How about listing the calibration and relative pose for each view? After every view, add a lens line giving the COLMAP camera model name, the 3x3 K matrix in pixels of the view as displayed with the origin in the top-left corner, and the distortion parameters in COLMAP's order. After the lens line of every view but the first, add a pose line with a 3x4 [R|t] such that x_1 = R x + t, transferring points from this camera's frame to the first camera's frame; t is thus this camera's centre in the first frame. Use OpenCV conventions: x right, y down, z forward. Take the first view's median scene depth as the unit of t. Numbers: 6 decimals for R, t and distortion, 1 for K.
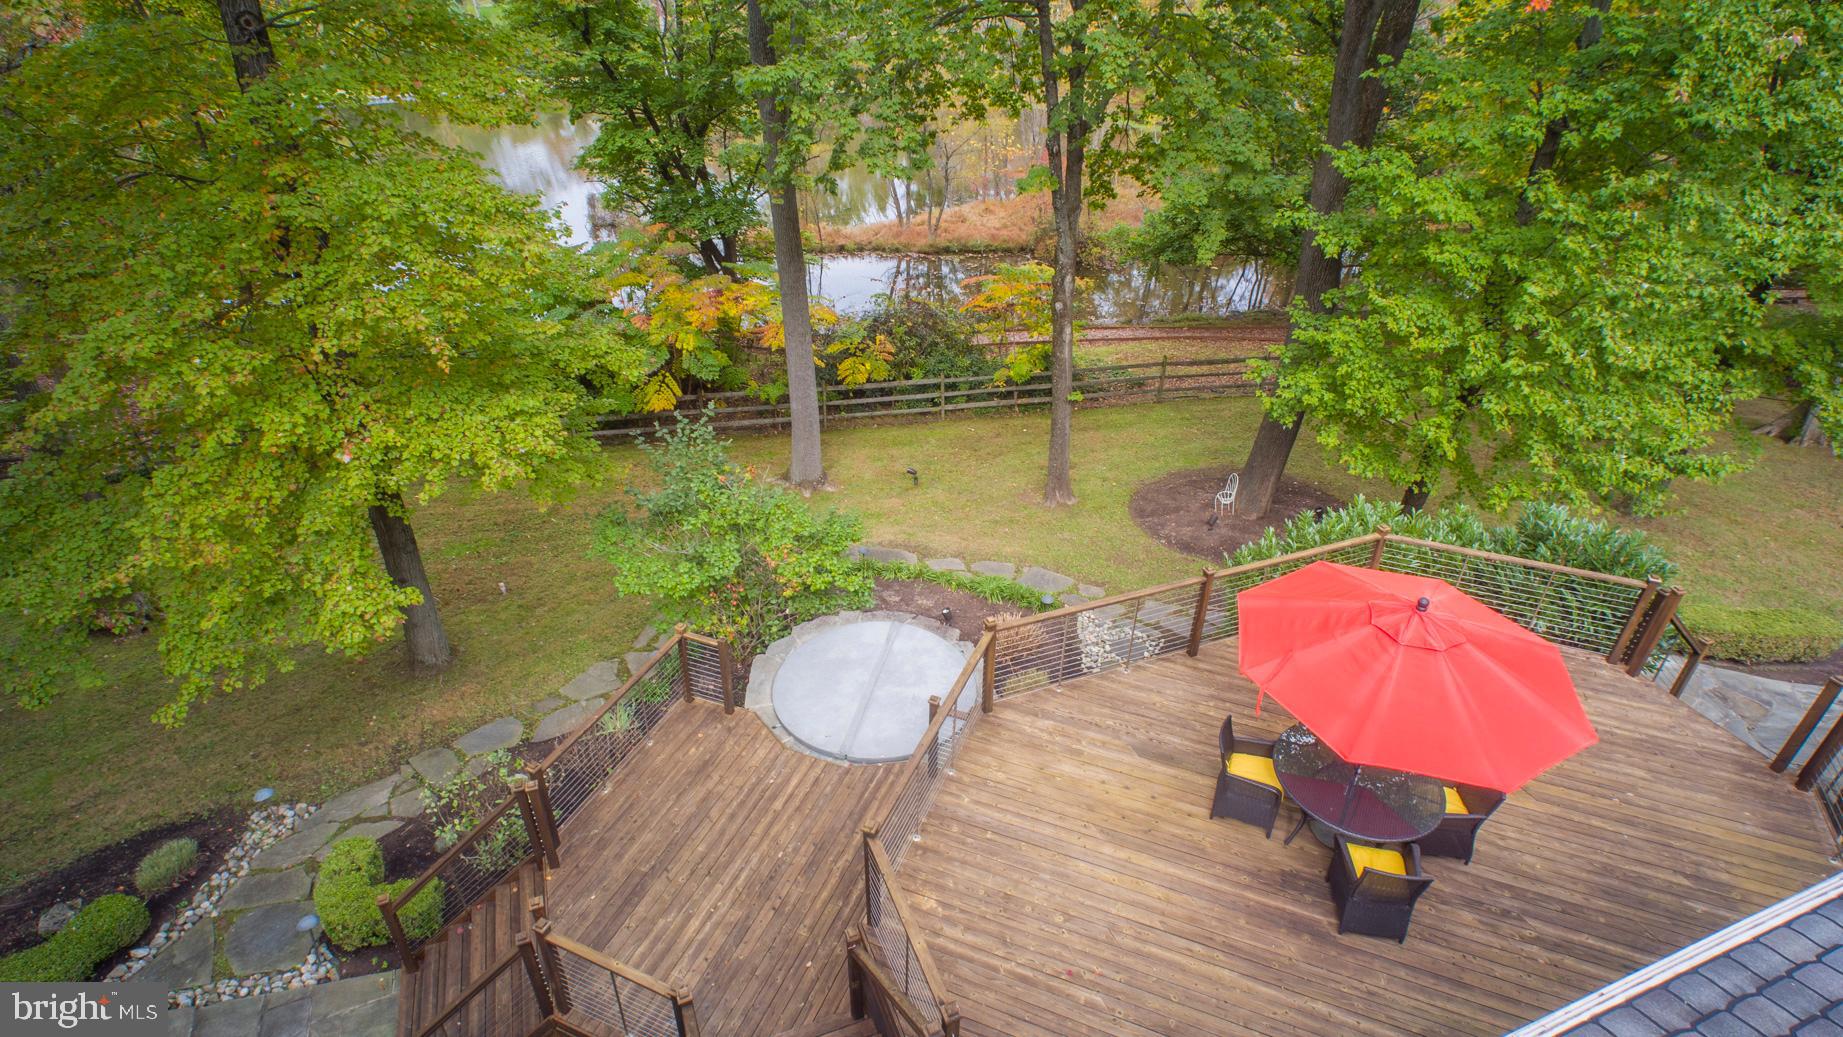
lens RADIAL K [[945.7, 0, 930.5], [0, 945.7, 522.7], [0, 0, 1]] dist [0.002224, 0.011927]
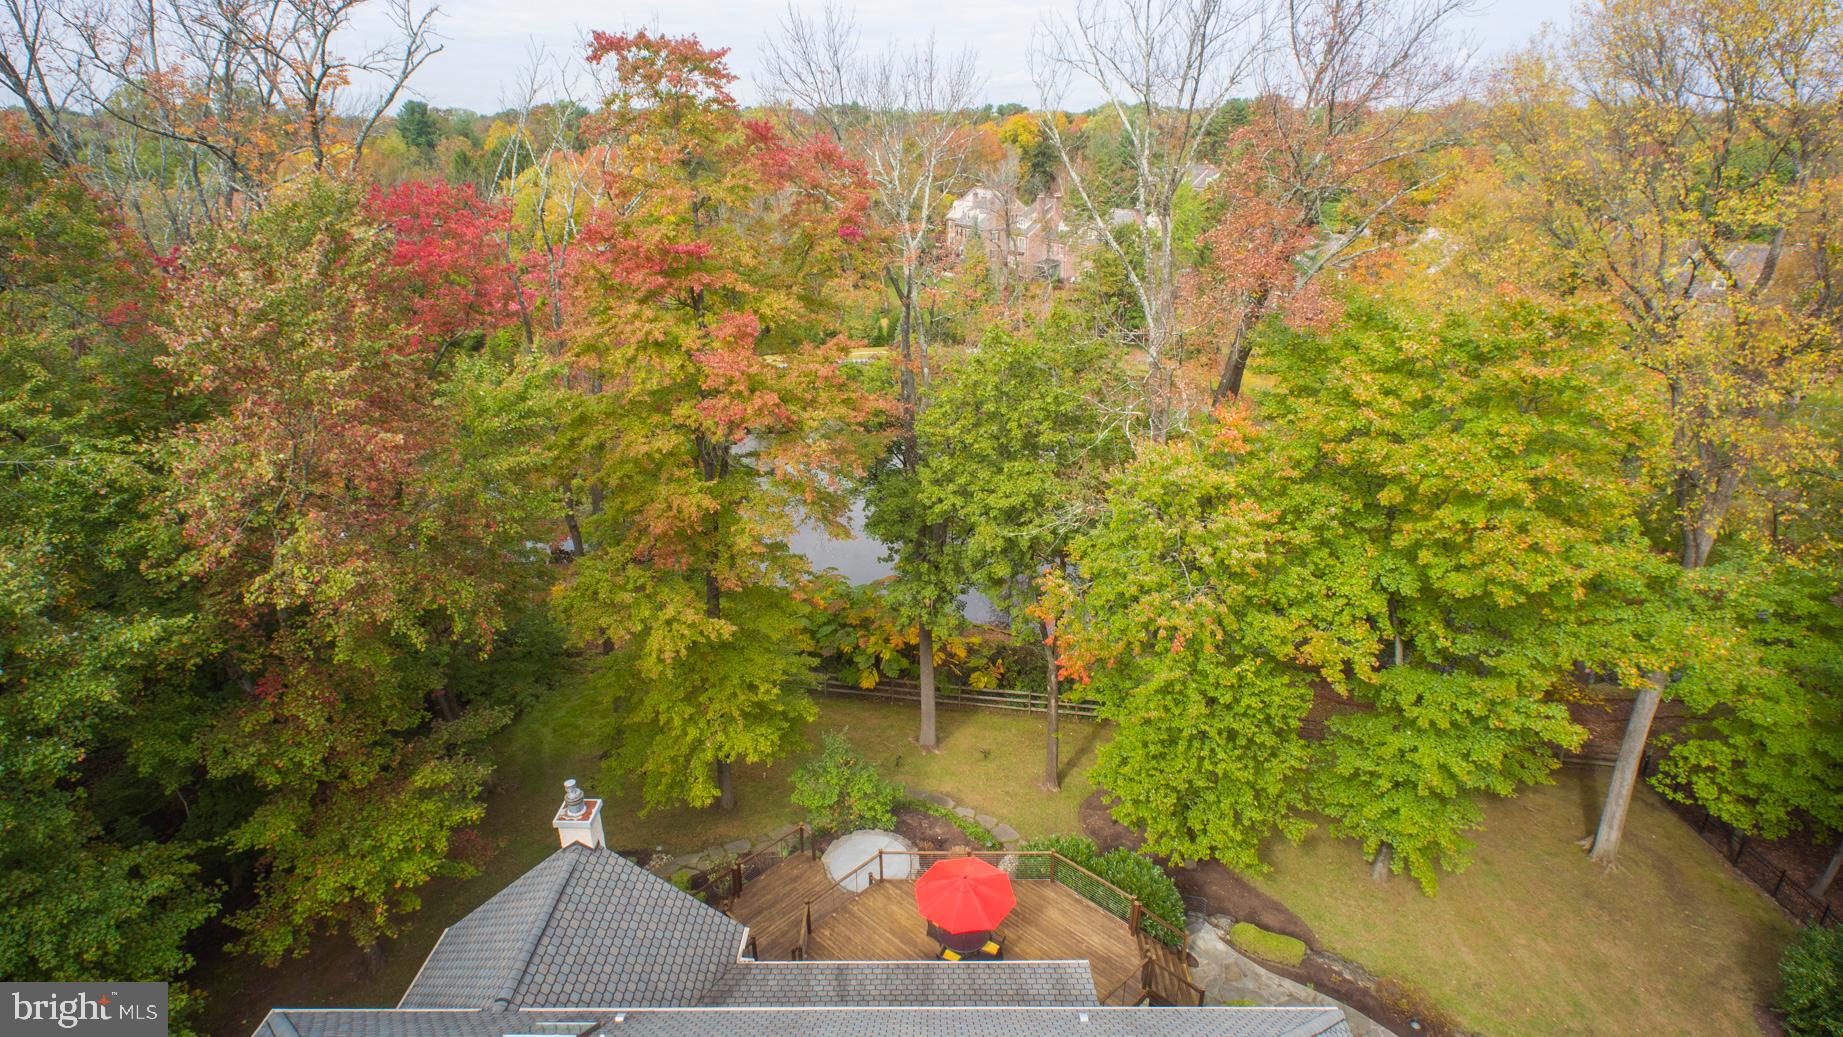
lens RADIAL K [[945.7, 0, 930.5], [0, 945.7, 522.7], [0, 0, 1]] dist [0.002224, 0.011927]
pose [[0.928509, 0.125997, -0.349280, 0.874995], [-0.184089, 0.973126, -0.138335, -0.400822], [0.322464, 0.192744, 0.926751, -1.482268]]
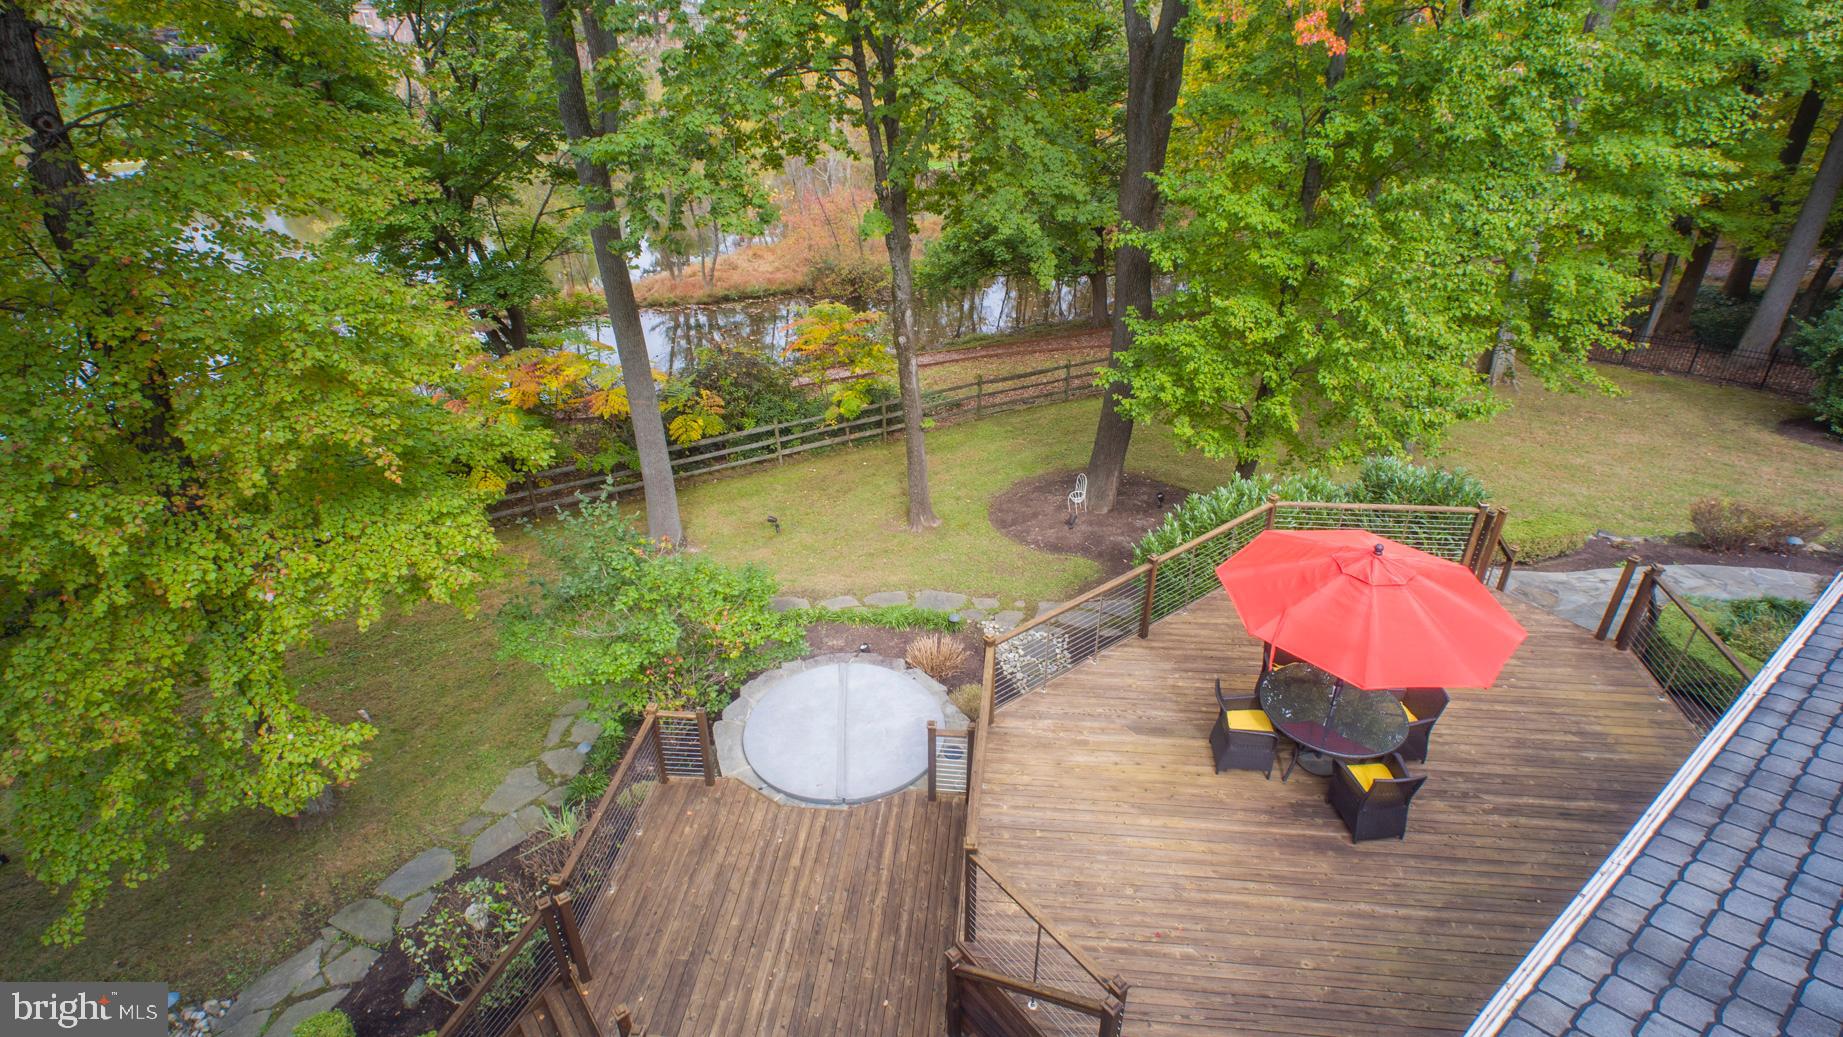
lens RADIAL K [[945.7, 0, 930.5], [0, 945.7, 522.7], [0, 0, 1]] dist [0.002224, 0.011927]
pose [[0.961065, -0.158440, 0.226385, -0.161111], [0.166484, 0.985902, -0.016765, -0.011980], [-0.220537, 0.053801, 0.973894, -0.020712]]
